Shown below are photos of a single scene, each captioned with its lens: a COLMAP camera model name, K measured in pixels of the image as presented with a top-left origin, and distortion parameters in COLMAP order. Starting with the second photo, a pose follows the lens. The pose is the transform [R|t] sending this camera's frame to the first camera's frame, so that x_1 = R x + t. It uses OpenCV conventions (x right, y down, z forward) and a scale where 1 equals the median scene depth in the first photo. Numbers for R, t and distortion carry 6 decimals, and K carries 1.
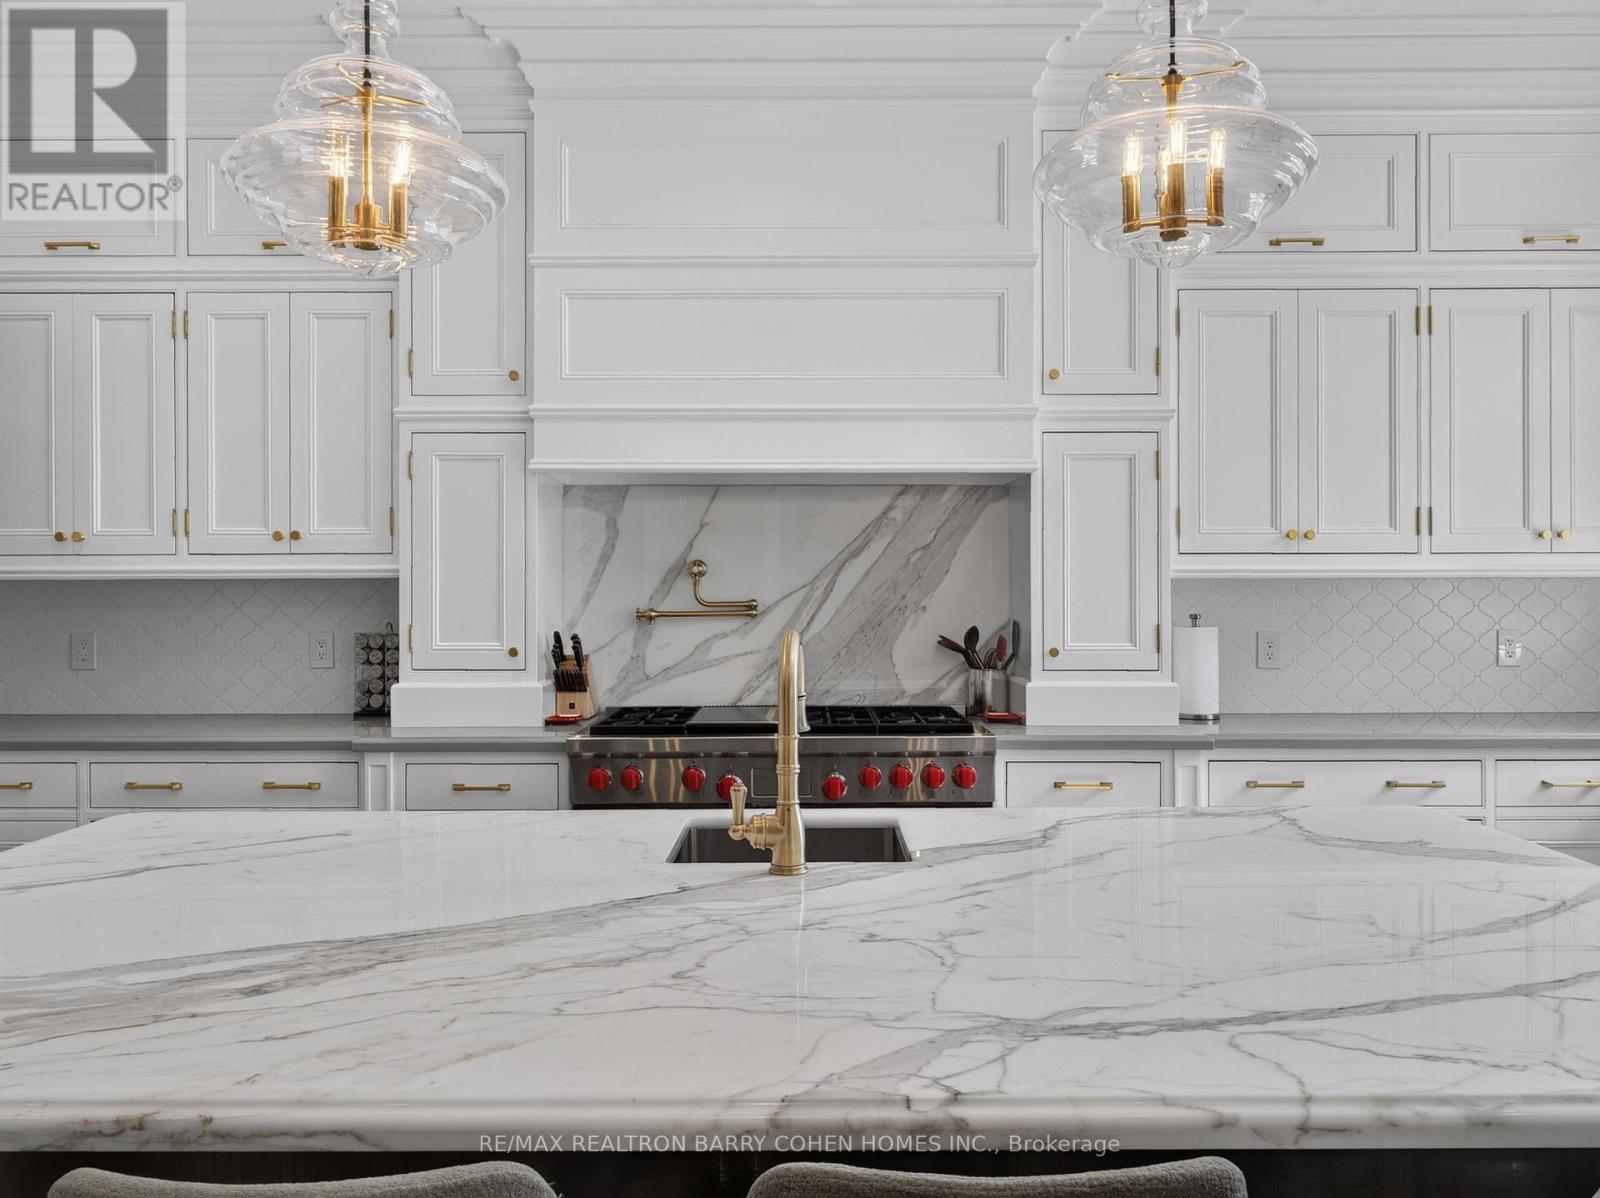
lens RADIAL K [[1271.8, 0, 796.4], [0, 1271.8, 589.3], [0, 0, 1]] dist [0.016467, -0.001890]
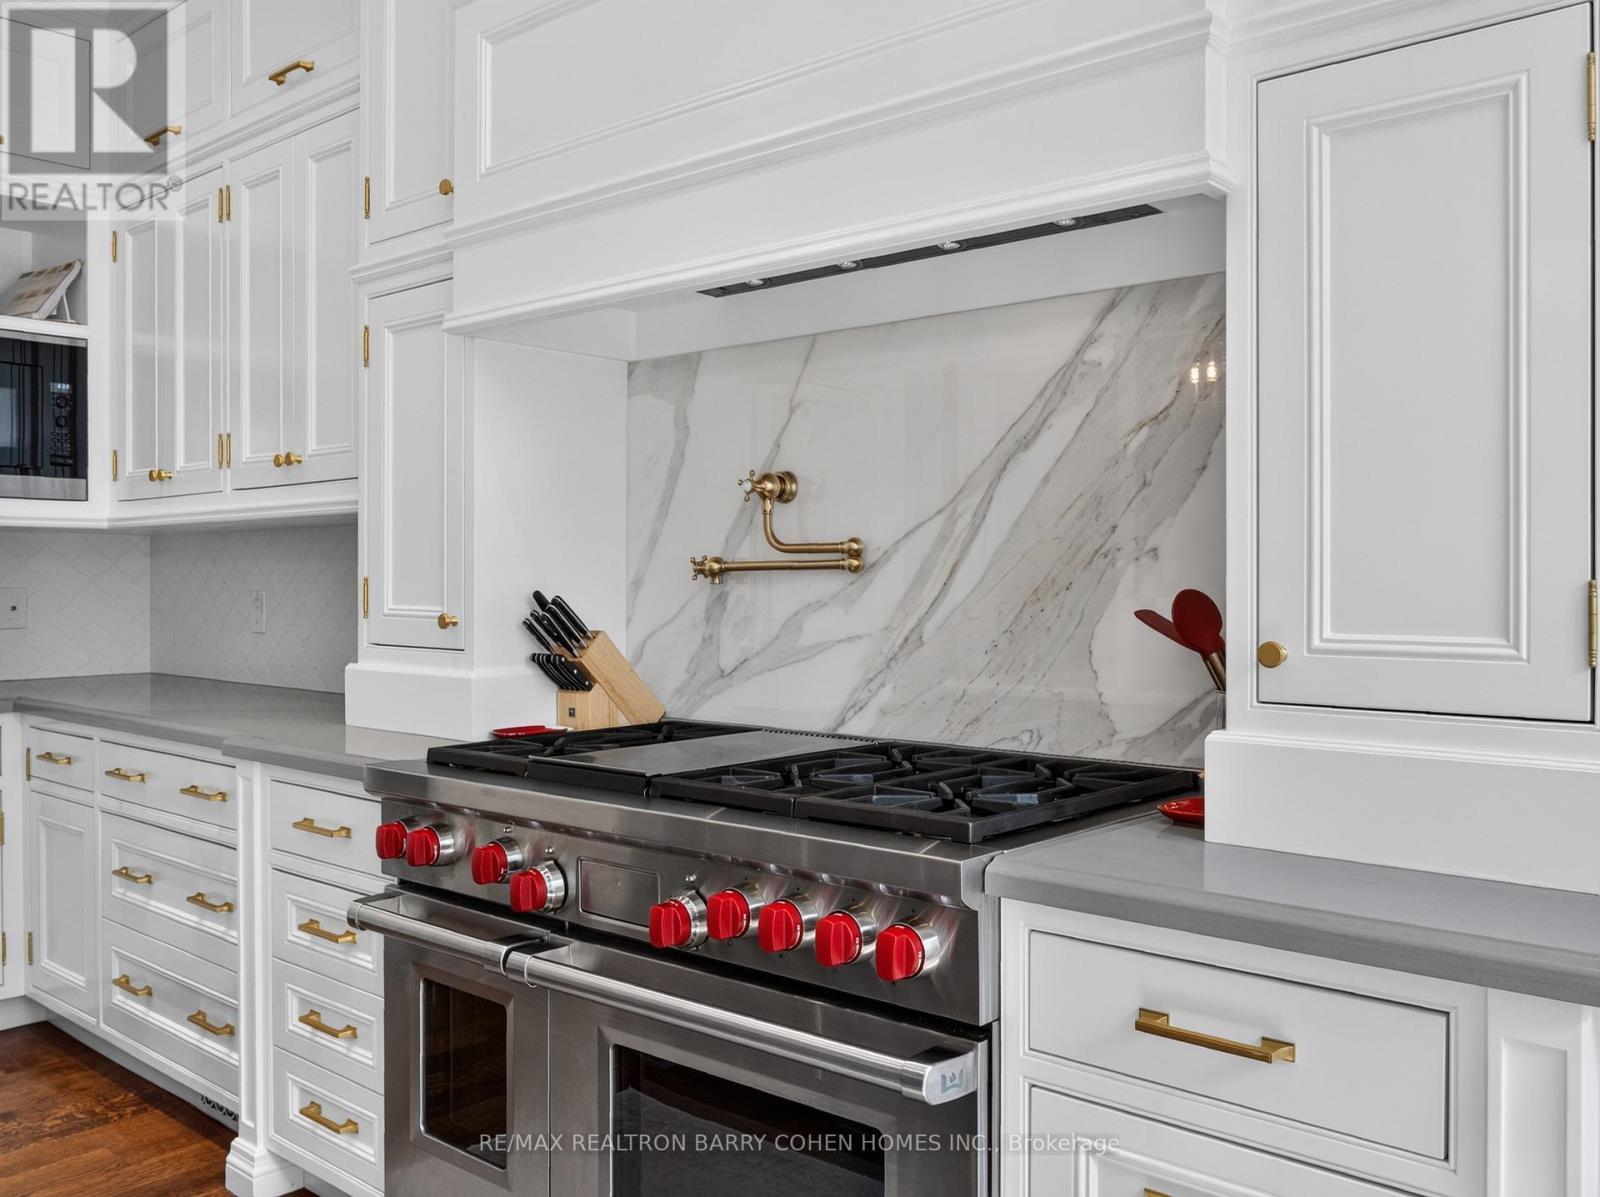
lens RADIAL K [[1383.9, 0, 798.6], [0, 1383.9, 591.8], [0, 0, 1]] dist [-0.005624, -0.005042]
pose [[0.743657, 0.009296, -0.668497, 0.339906], [0.000874, 0.999889, 0.014876, 0.021854], [0.668561, -0.011647, 0.743566, 0.545730]]
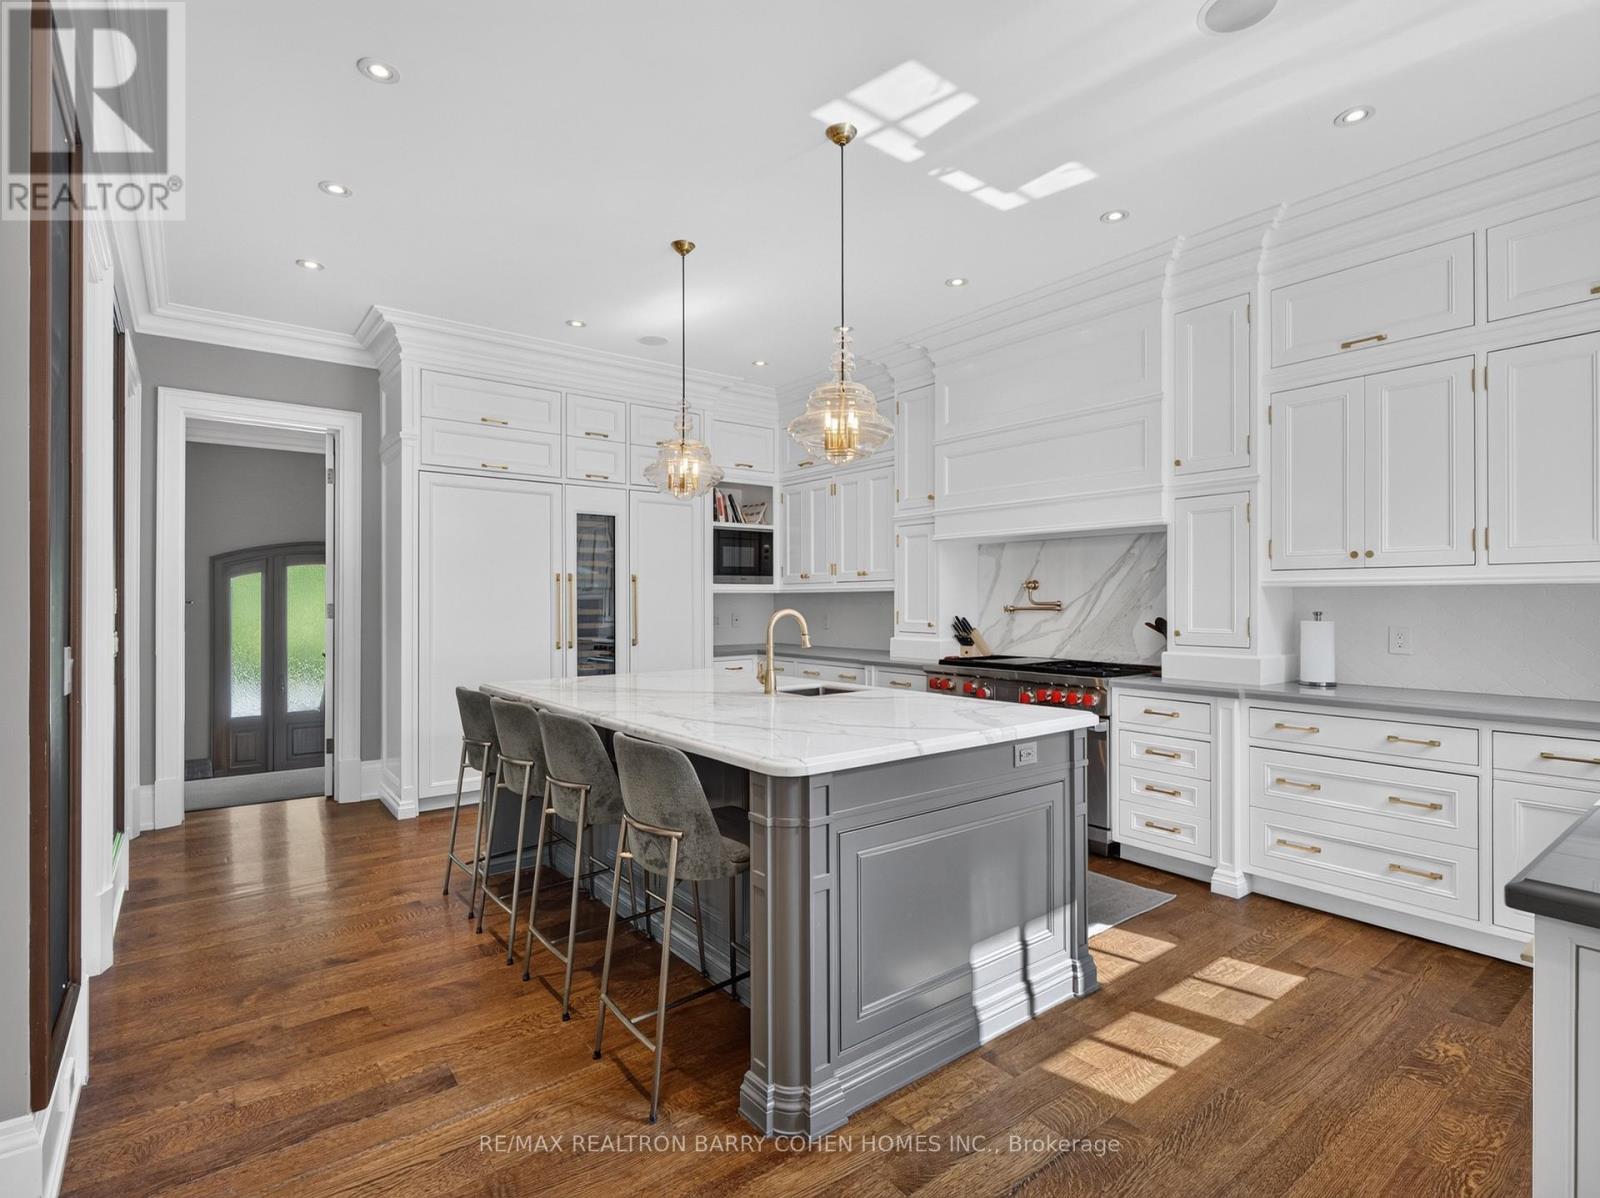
lens RADIAL K [[797.9, 0, 799.1], [0, 797.9, 605.9], [0, 0, 1]] dist [-0.003499, -0.000272]
pose [[0.612739, 0.006569, -0.790258, 0.649081], [0.003845, 0.999929, 0.011293, 0.000510], [0.790276, -0.009959, 0.612671, -0.008572]]
